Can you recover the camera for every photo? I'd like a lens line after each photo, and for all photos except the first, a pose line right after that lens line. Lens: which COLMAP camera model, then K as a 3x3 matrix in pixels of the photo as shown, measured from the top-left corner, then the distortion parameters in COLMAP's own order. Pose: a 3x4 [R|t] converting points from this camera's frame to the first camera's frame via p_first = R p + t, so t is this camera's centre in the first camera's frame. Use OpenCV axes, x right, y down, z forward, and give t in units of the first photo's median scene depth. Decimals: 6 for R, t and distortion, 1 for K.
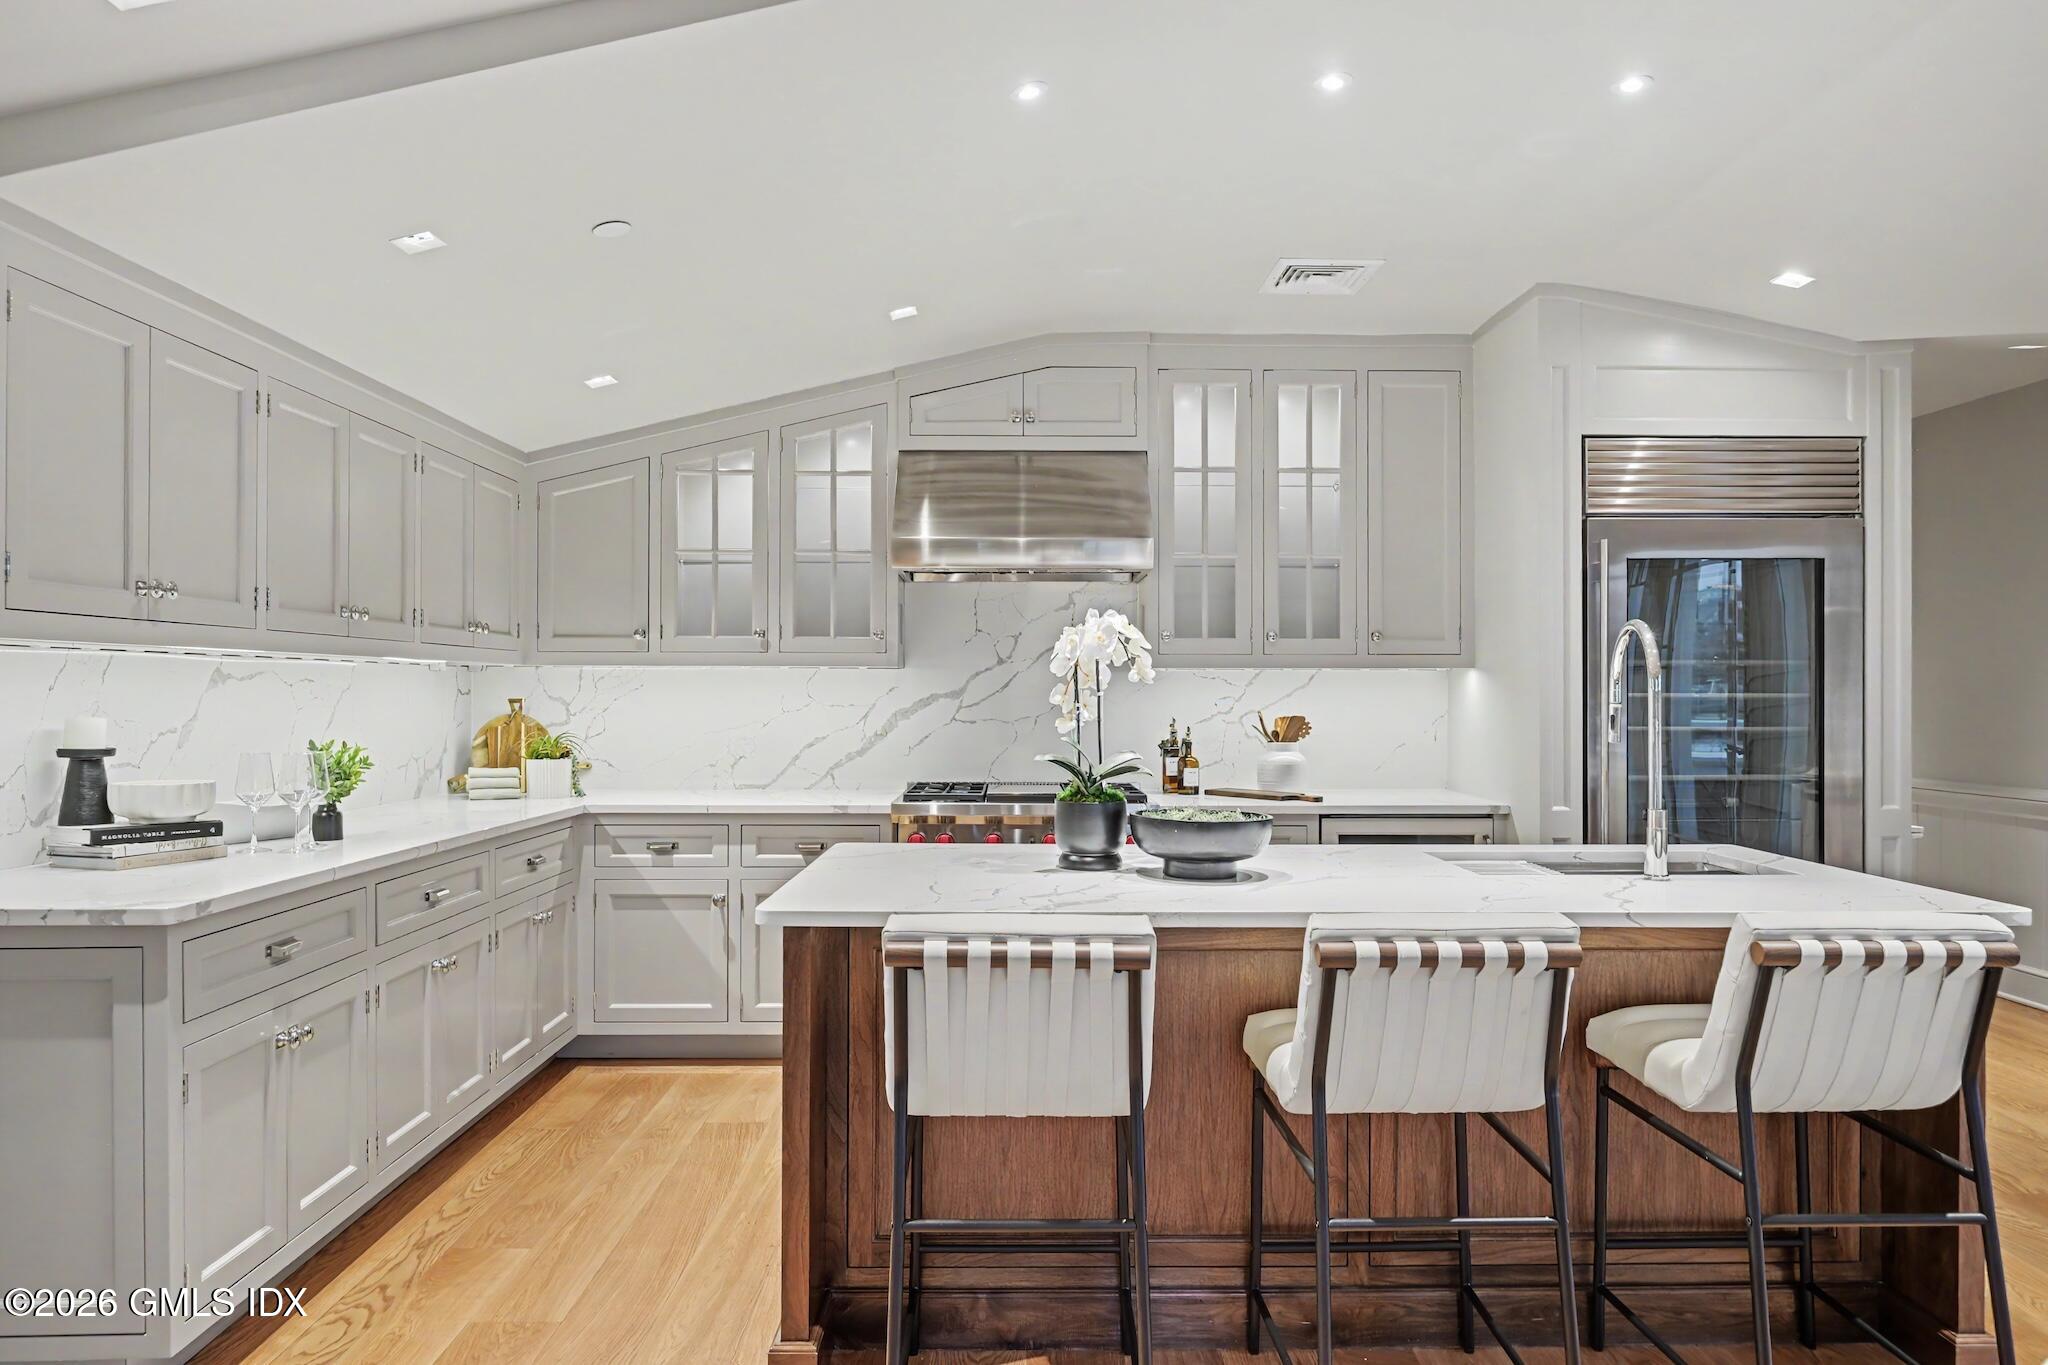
lens RADIAL K [[1373.4, 0, 1029.6], [0, 1373.4, 693.1], [0, 0, 1]] dist [-0.001706, 0.001625]
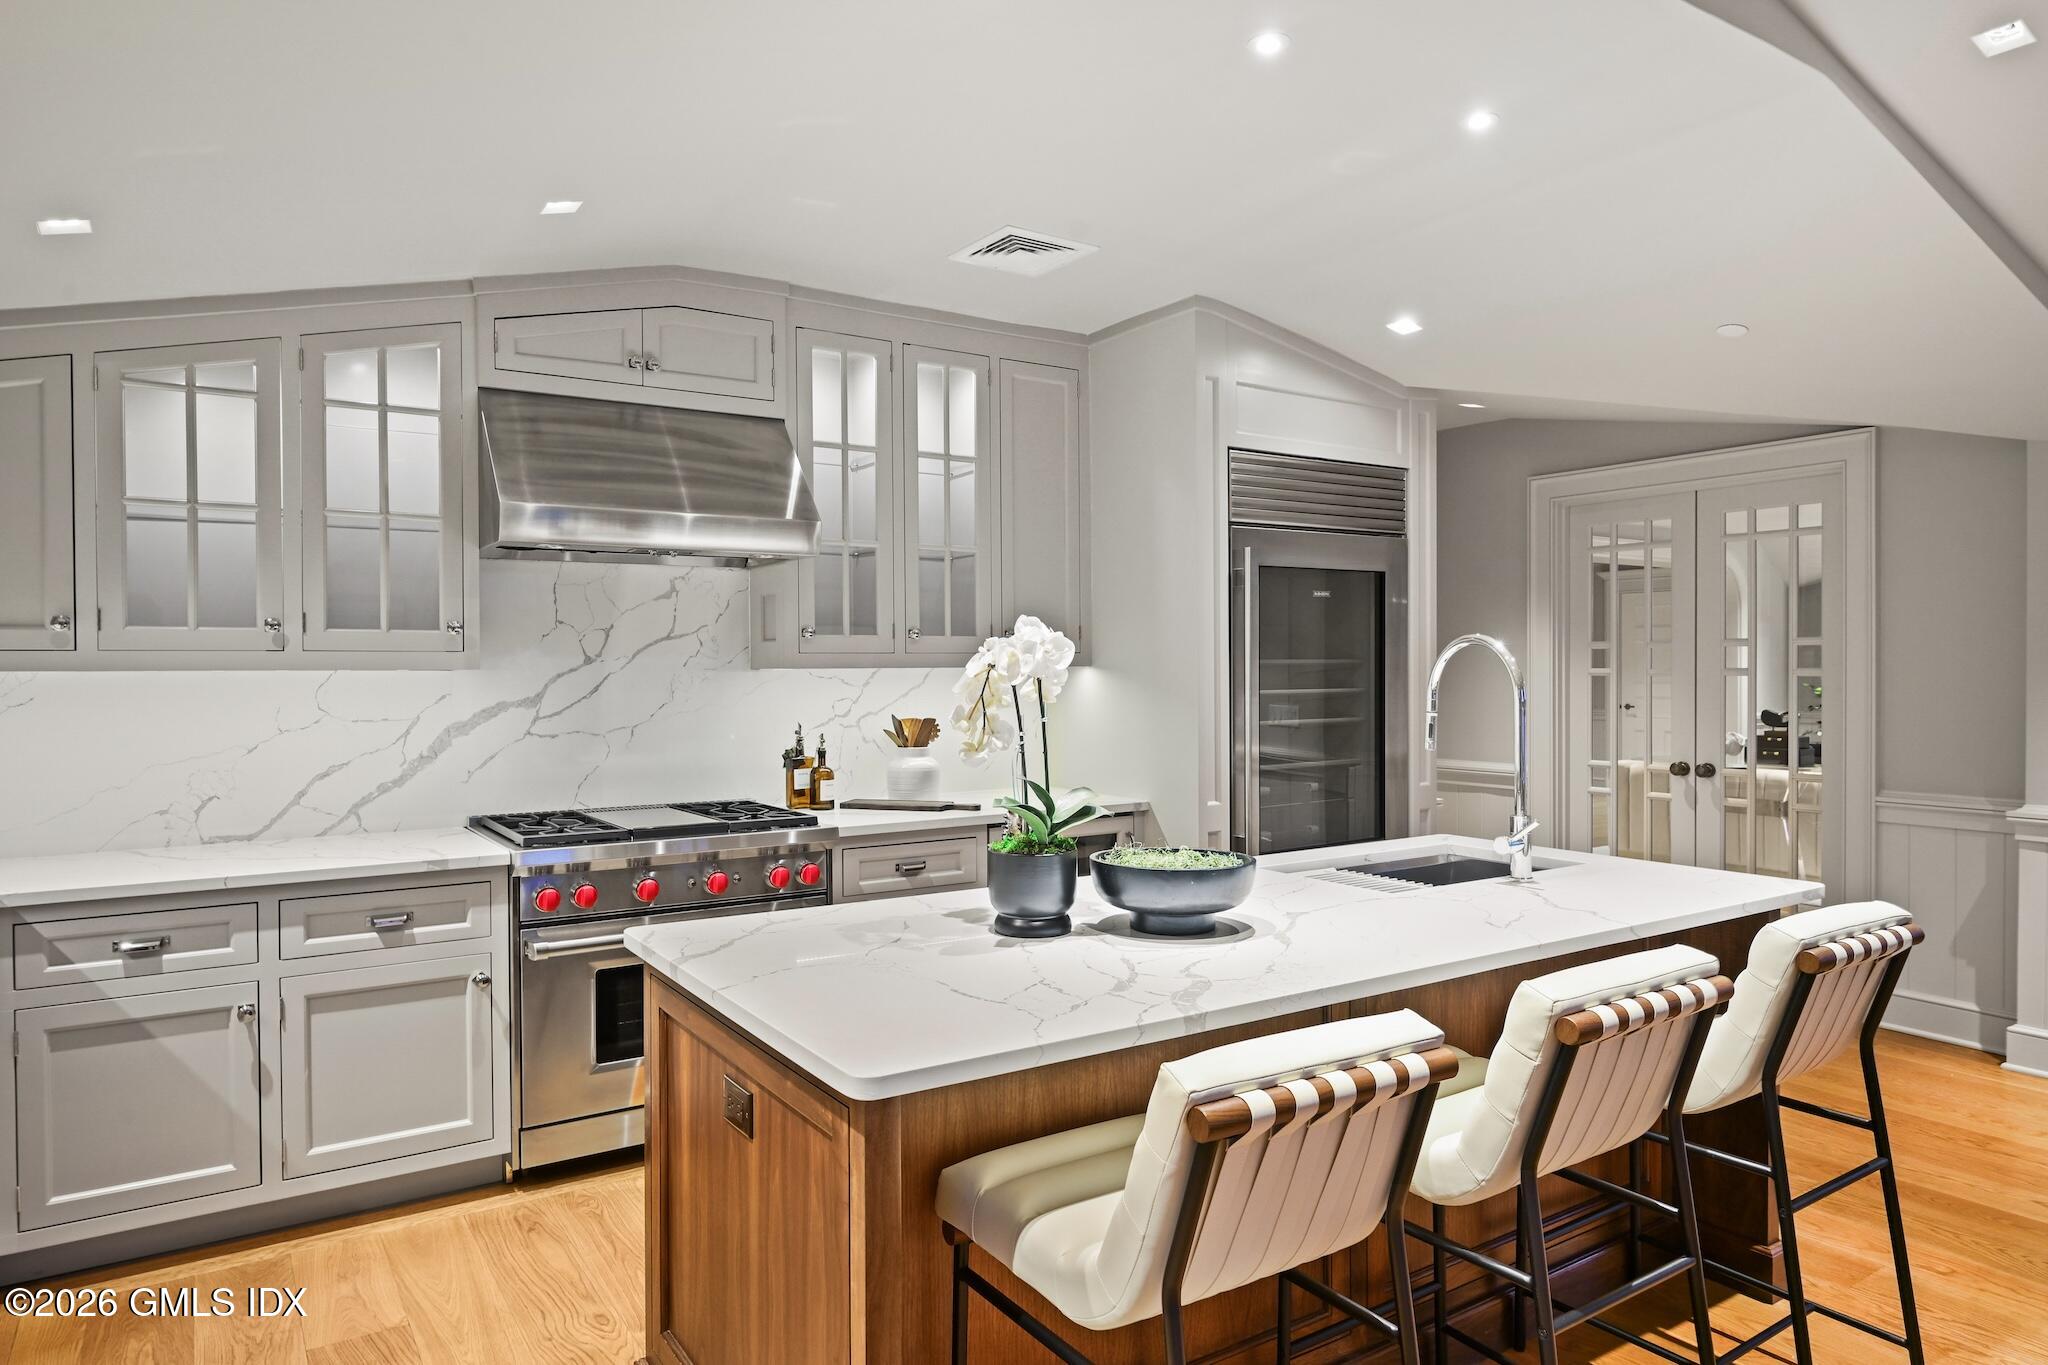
lens RADIAL K [[1305.1, 0, 1056.8], [0, 1305.1, 681.0], [0, 0, 1]] dist [0.000935, 0.000191]
pose [[0.833015, -0.012543, 0.553108, -0.232138], [0.006550, 0.999896, 0.012810, -0.020231], [-0.553211, -0.007048, 0.833011, 0.215388]]
